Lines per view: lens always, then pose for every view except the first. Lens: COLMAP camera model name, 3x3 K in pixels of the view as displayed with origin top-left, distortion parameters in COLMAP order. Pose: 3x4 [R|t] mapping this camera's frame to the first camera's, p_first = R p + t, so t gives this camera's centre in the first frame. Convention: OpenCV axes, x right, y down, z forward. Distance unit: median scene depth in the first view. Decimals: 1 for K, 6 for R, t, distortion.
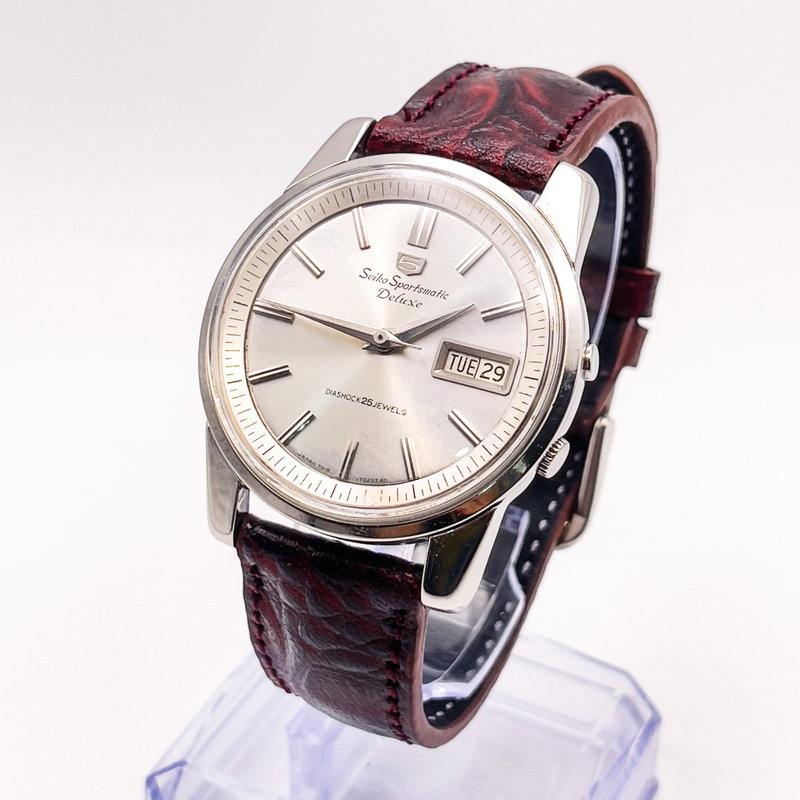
lens RADIAL K [[1969.1, 0, 400.0], [0, 1969.1, 400.0], [0, 0, 1]] dist [0.498361, 0.303144]
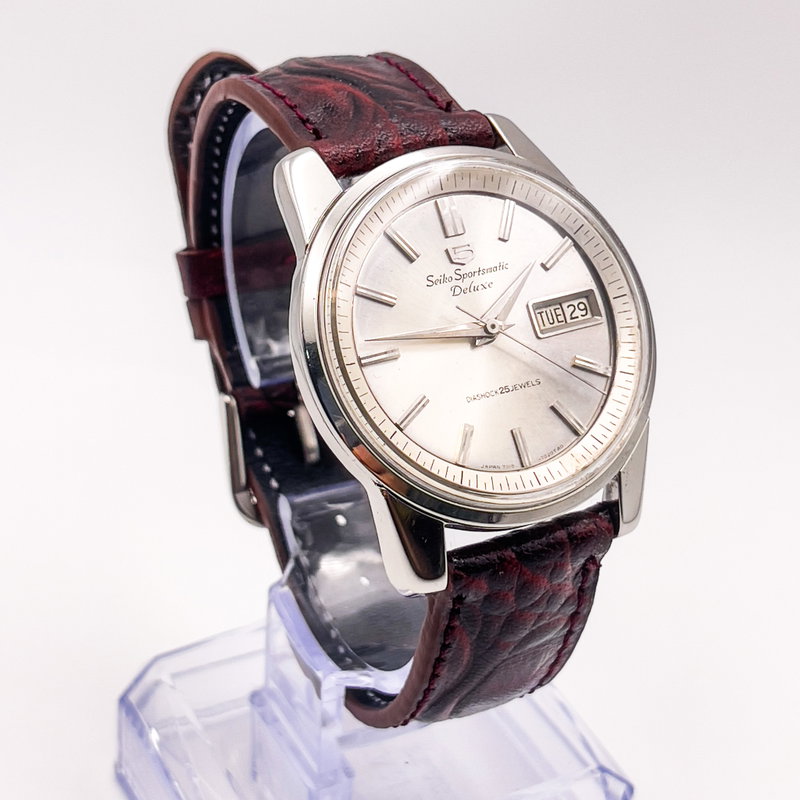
lens RADIAL K [[1969.1, 0, 400.0], [0, 1969.1, 400.0], [0, 0, 1]] dist [0.498361, 0.303144]
pose [[0.611624, -0.433962, 0.661508, -0.714418], [0.413851, 0.888109, 0.199974, -0.216991], [-0.674273, 0.151457, 0.722784, 0.297868]]
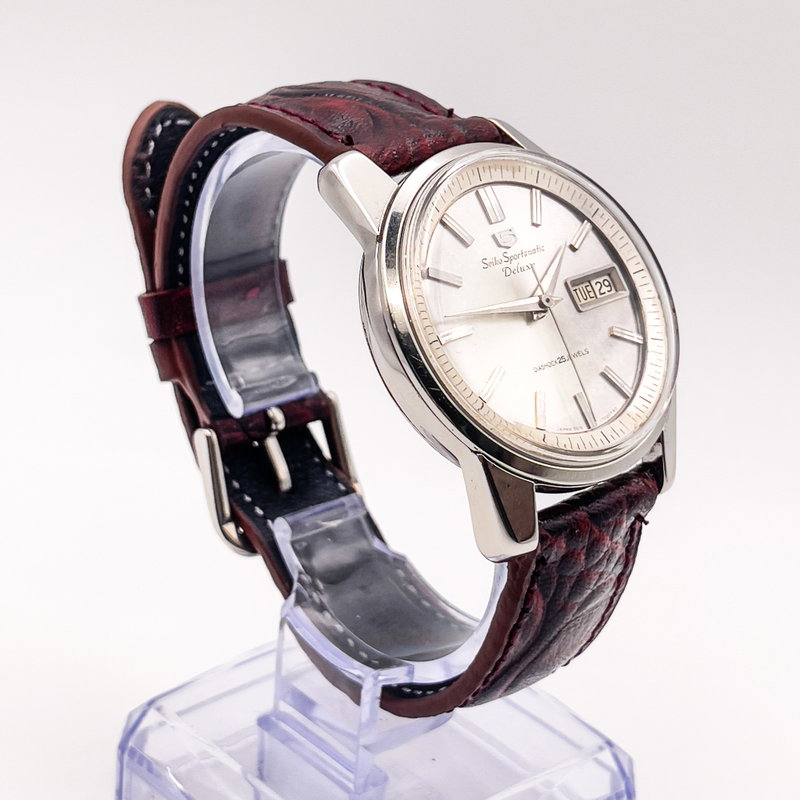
lens RADIAL K [[1969.1, 0, 400.0], [0, 1969.1, 400.0], [0, 0, 1]] dist [0.498361, 0.303144]
pose [[0.393827, -0.418704, 0.818284, -0.937403], [0.451846, 0.863428, 0.224337, -0.260317], [-0.800460, 0.281388, 0.529230, 0.494952]]
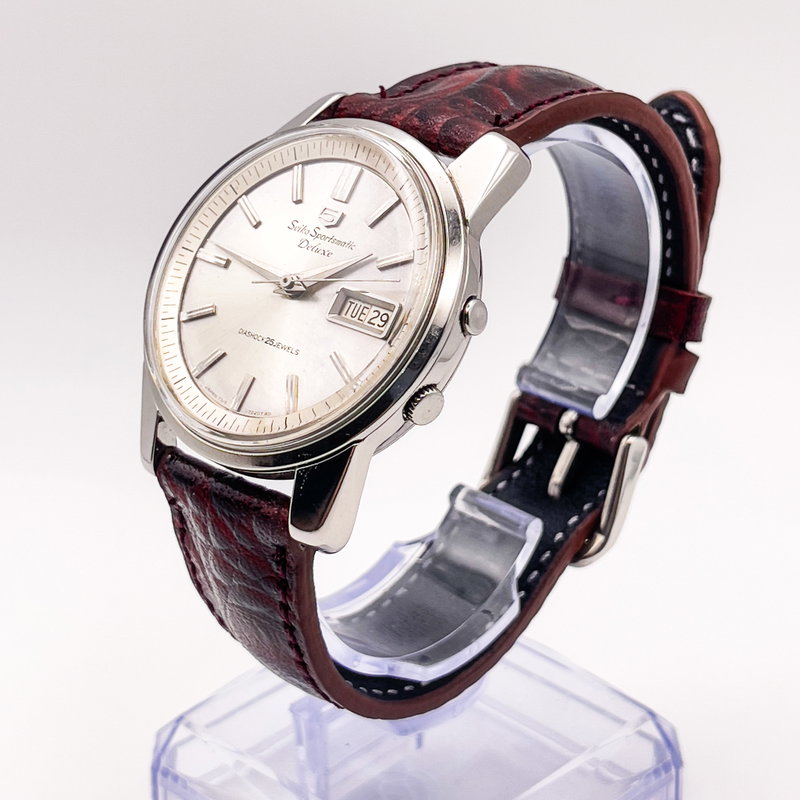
lens RADIAL K [[1969.1, 0, 400.0], [0, 1969.1, 400.0], [0, 0, 1]] dist [0.498361, 0.303144]
pose [[0.944207, 0.080902, -0.319261, 0.379445], [-0.116612, 0.988687, -0.094342, 0.120470], [0.308017, 0.126308, 0.942959, 0.038159]]
